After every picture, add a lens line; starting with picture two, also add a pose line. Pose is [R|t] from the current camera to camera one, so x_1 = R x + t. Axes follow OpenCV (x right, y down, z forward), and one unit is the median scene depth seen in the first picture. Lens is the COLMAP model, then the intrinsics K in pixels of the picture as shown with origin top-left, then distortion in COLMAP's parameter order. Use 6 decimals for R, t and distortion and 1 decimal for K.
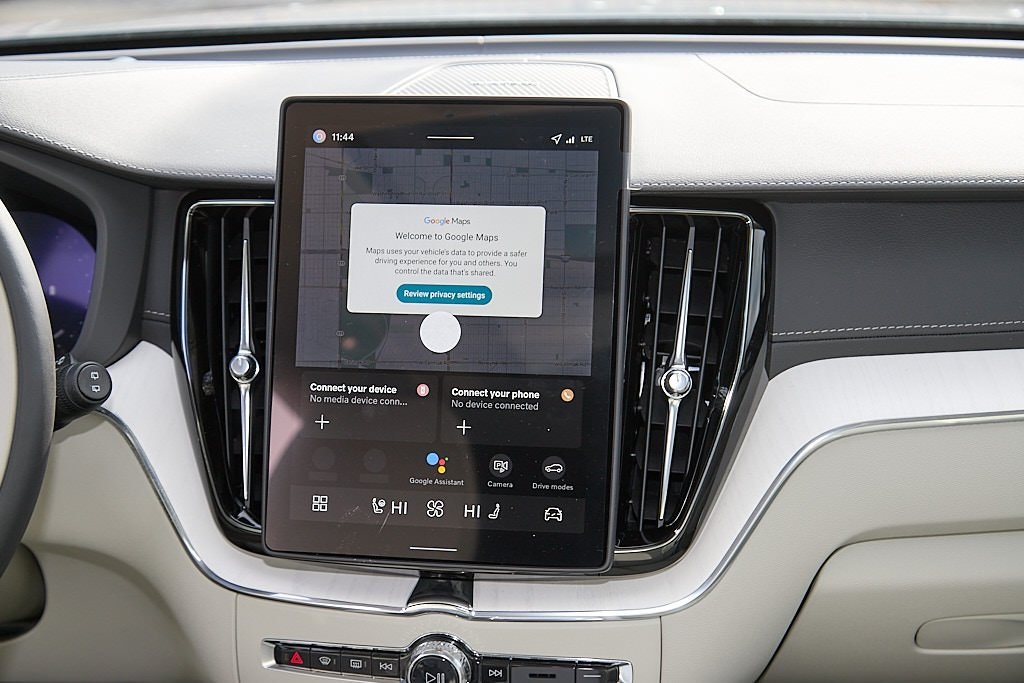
lens RADIAL K [[2044.8, 0, 498.5], [0, 2044.8, 373.7], [0, 0, 1]] dist [-0.035427, 0.000000]
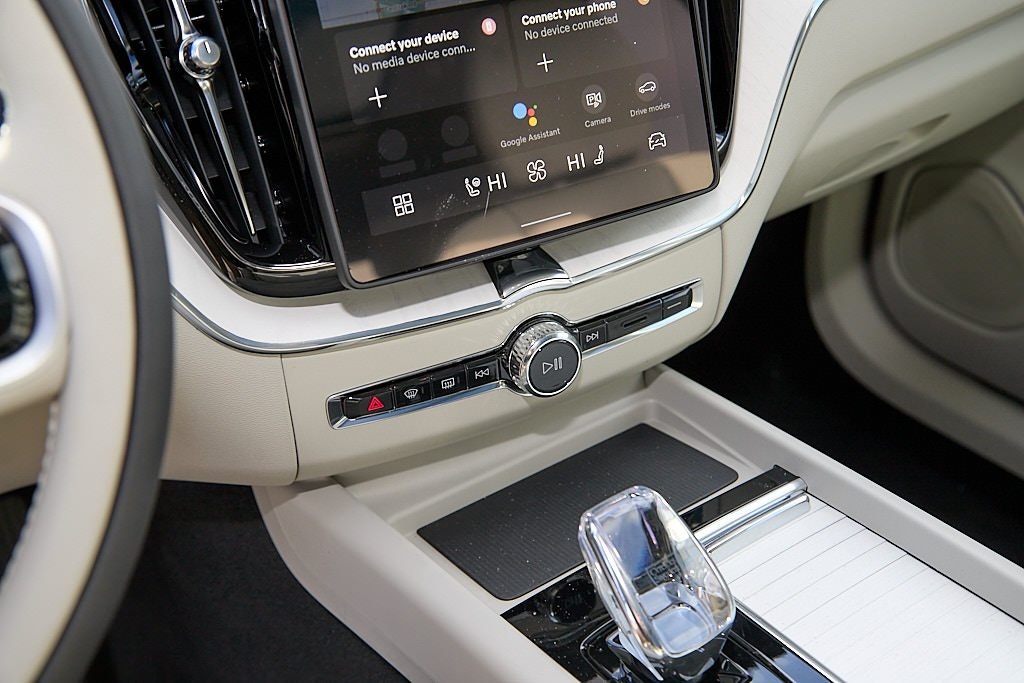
lens RADIAL K [[1108.2, 0, 511.9], [0, 1108.2, 341.2], [0, 0, 1]] dist [0.046879, 0.000000]
pose [[0.765823, -0.335321, 0.548703, -0.304712], [0.206859, 0.936387, 0.283529, 0.001912], [-0.608872, -0.103629, 0.786471, 0.649679]]
